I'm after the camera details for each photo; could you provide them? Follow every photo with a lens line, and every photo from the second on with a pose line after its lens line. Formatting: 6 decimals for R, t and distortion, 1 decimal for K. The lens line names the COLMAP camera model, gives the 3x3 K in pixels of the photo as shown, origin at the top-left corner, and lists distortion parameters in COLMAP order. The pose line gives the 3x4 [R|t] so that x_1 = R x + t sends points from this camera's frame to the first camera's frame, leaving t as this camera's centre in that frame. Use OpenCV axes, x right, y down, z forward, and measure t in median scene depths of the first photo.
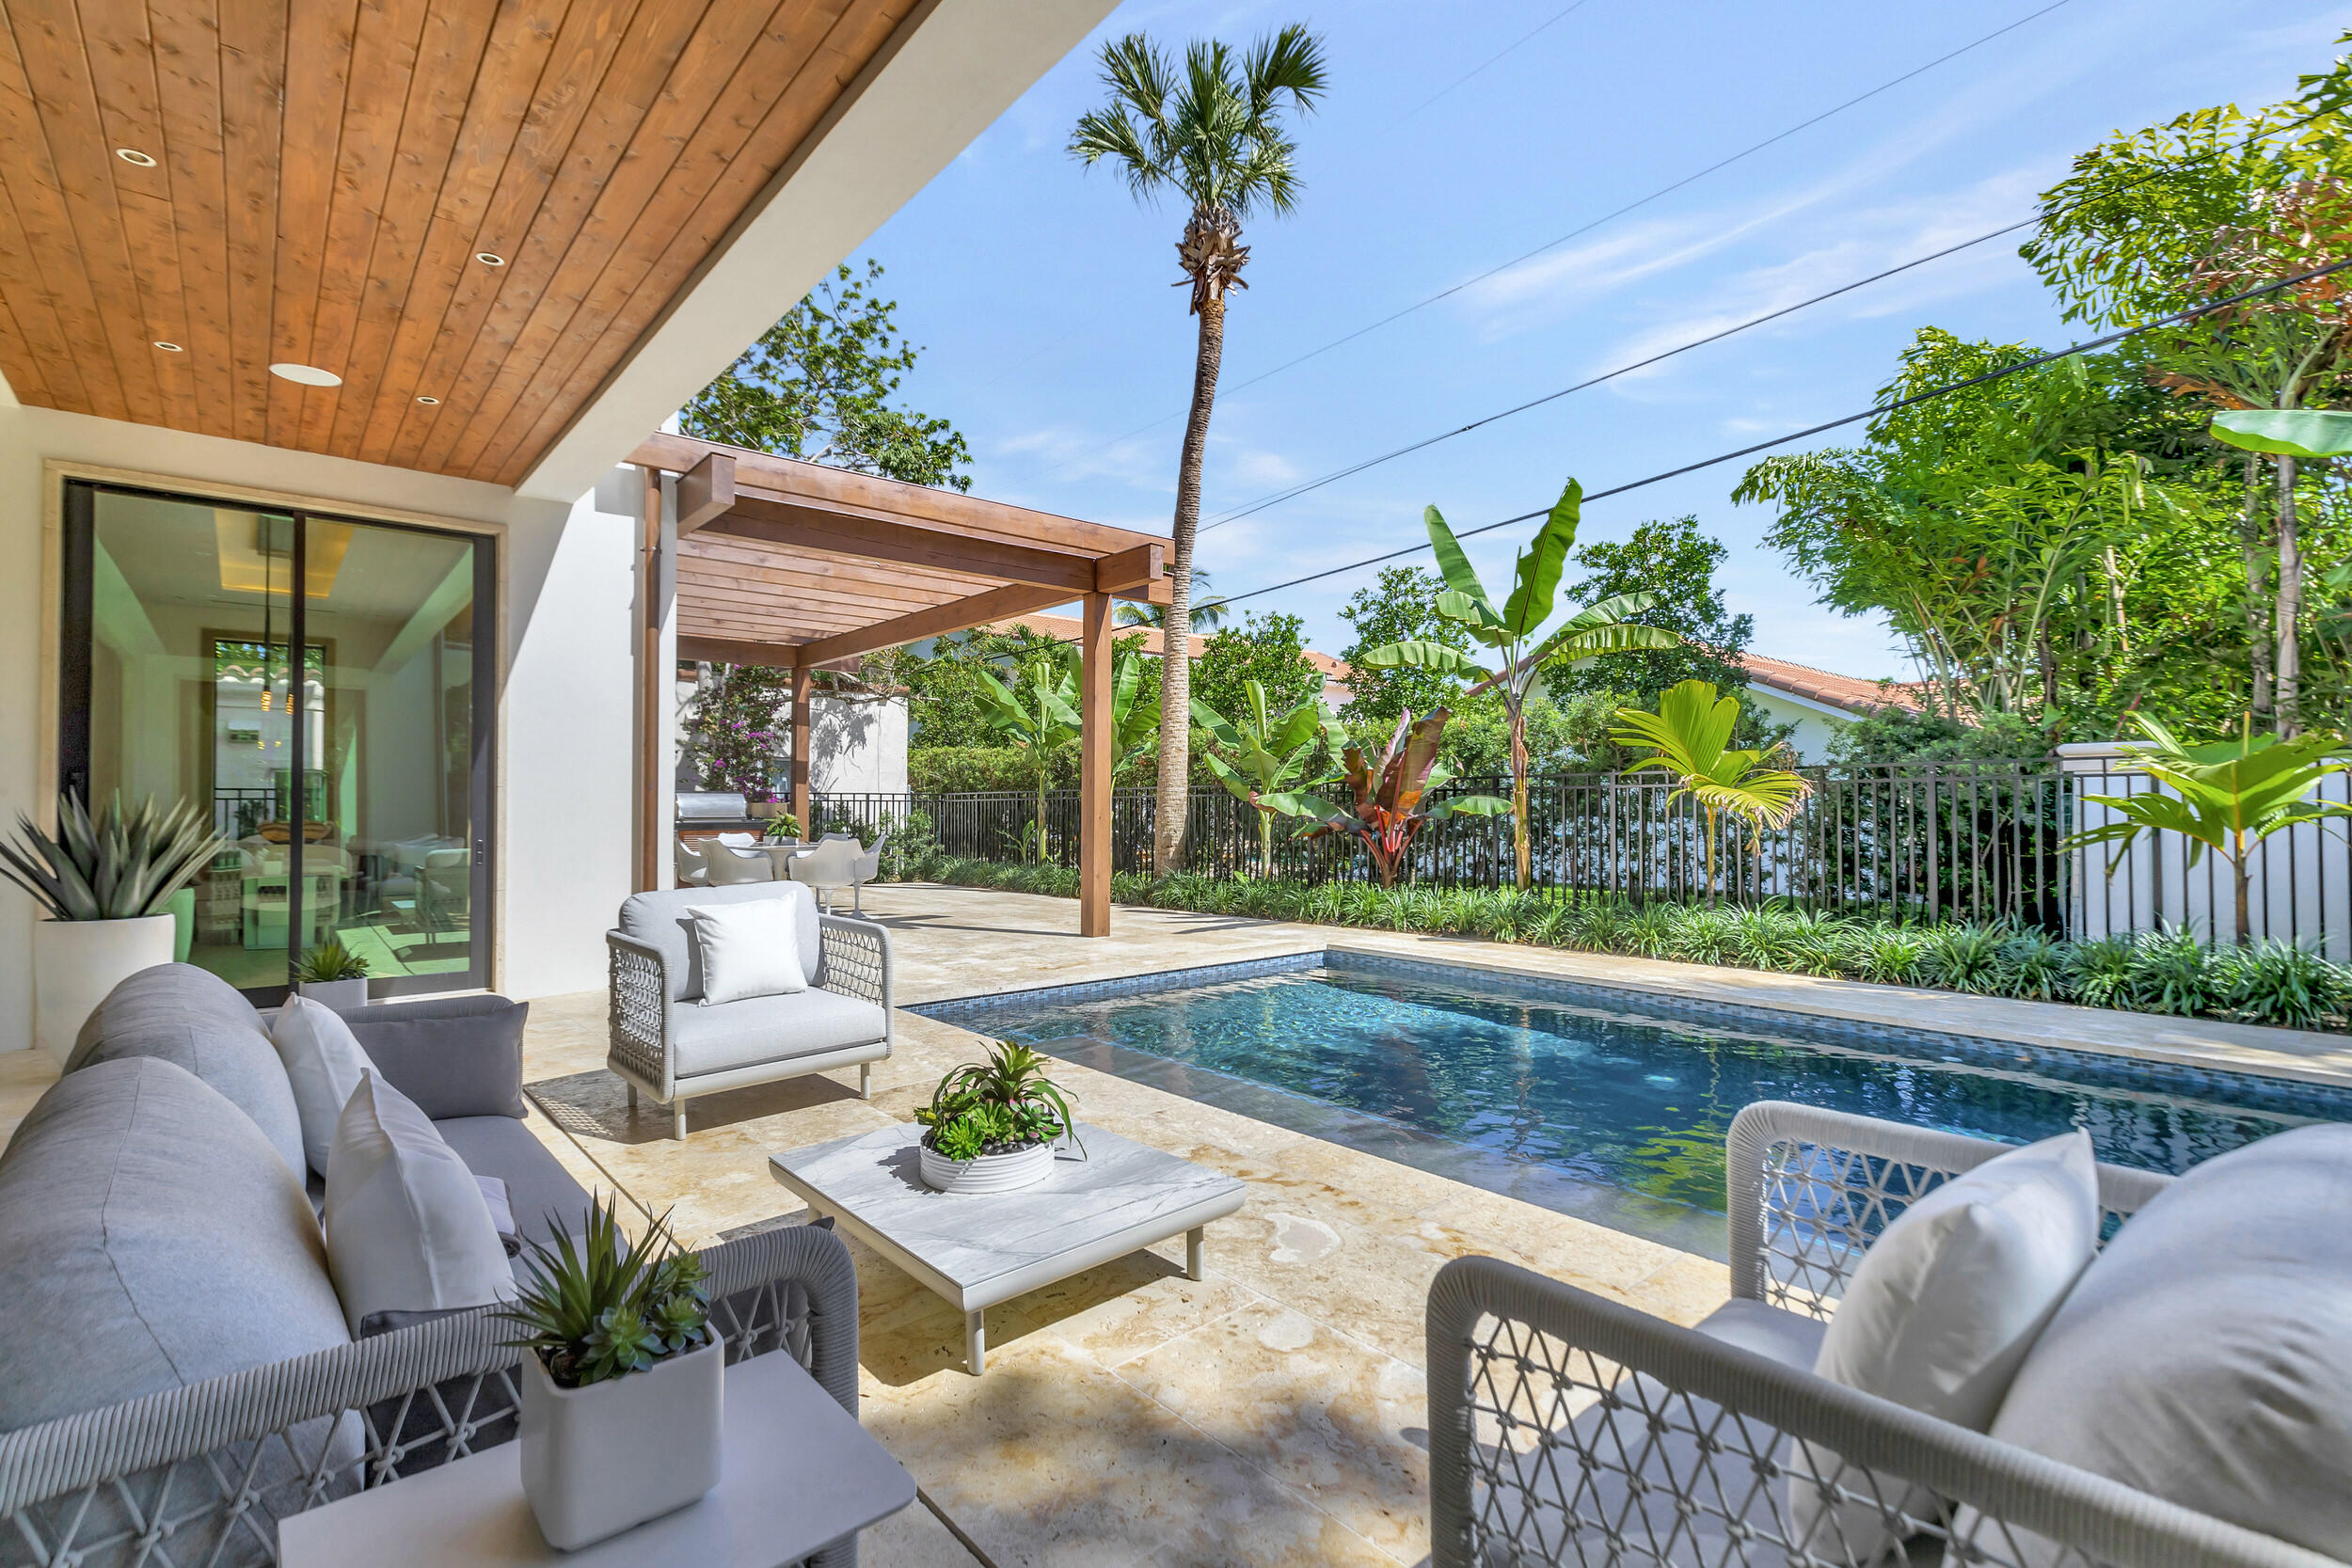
lens RADIAL K [[1065.3, 0, 1161.7], [0, 1065.3, 791.3], [0, 0, 1]] dist [-0.000495, -0.000050]
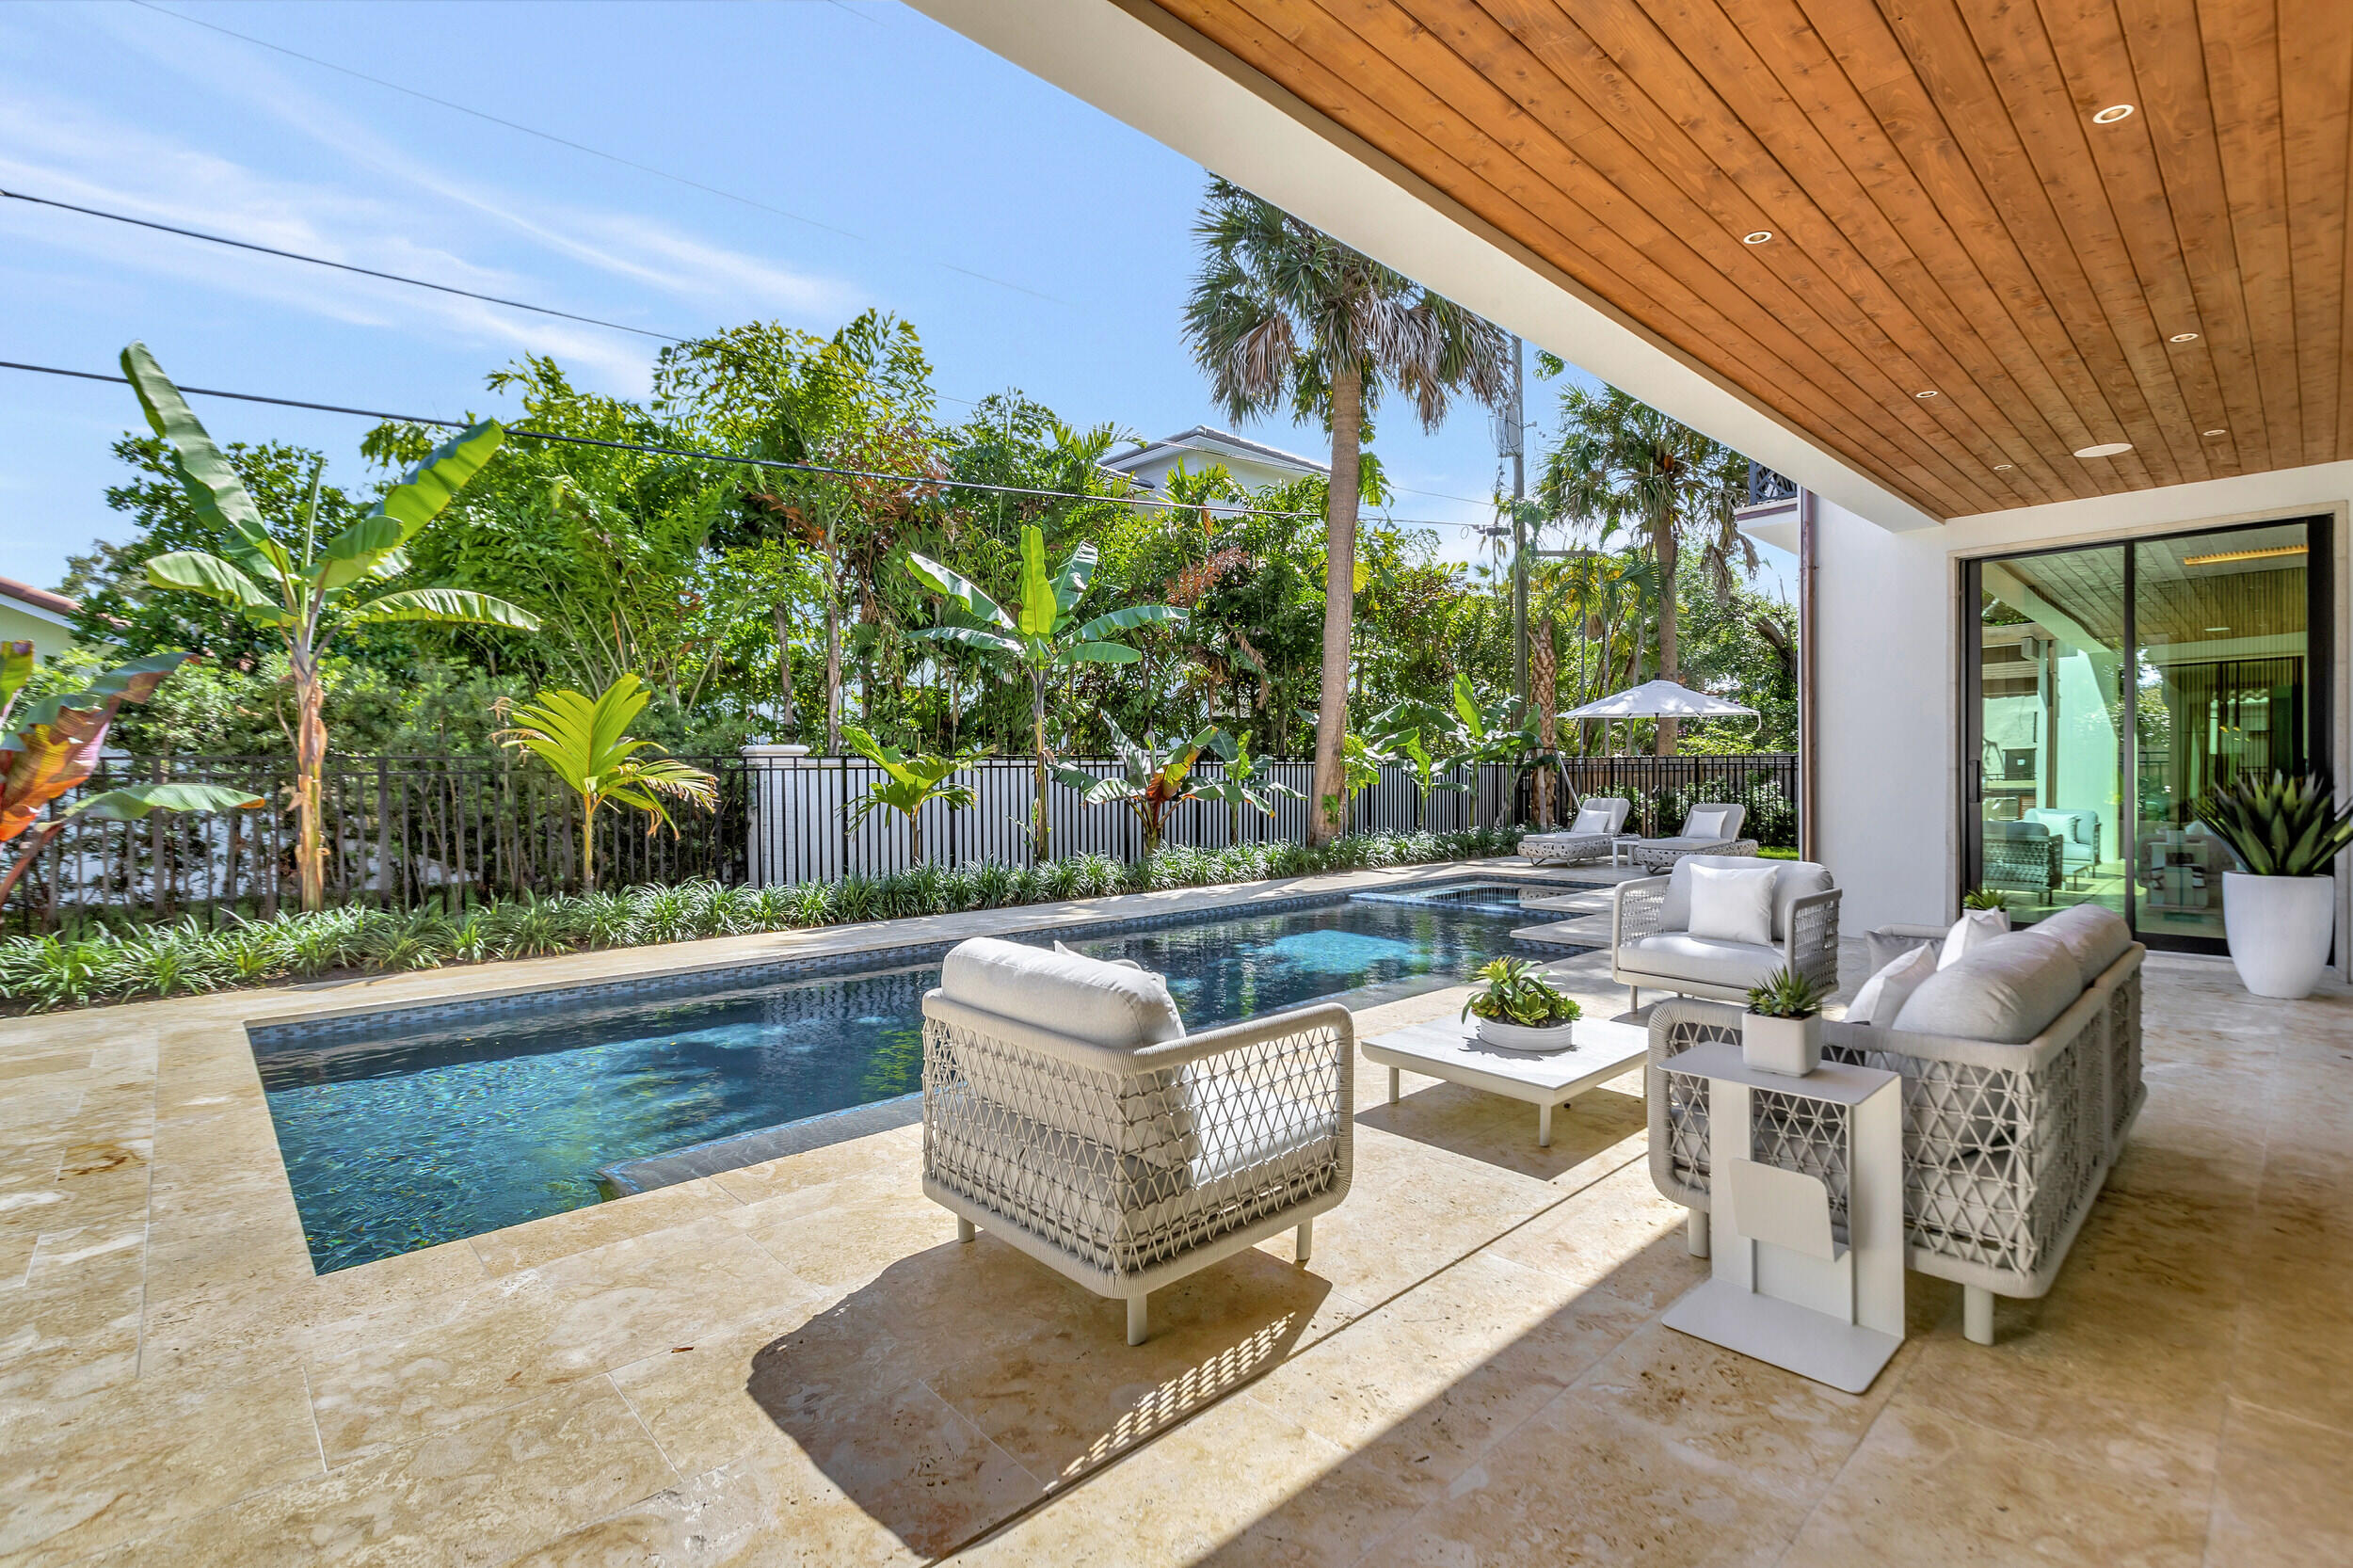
lens RADIAL K [[1065.9, 0, 1160.7], [0, 1065.9, 782.5], [0, 0, 1]] dist [-0.000495, -0.000050]
pose [[-0.027273, 0.001877, 0.999626, -0.538874], [-0.006219, 0.999979, -0.002047, 0.001387], [-0.999609, -0.006272, -0.027261, 0.510961]]
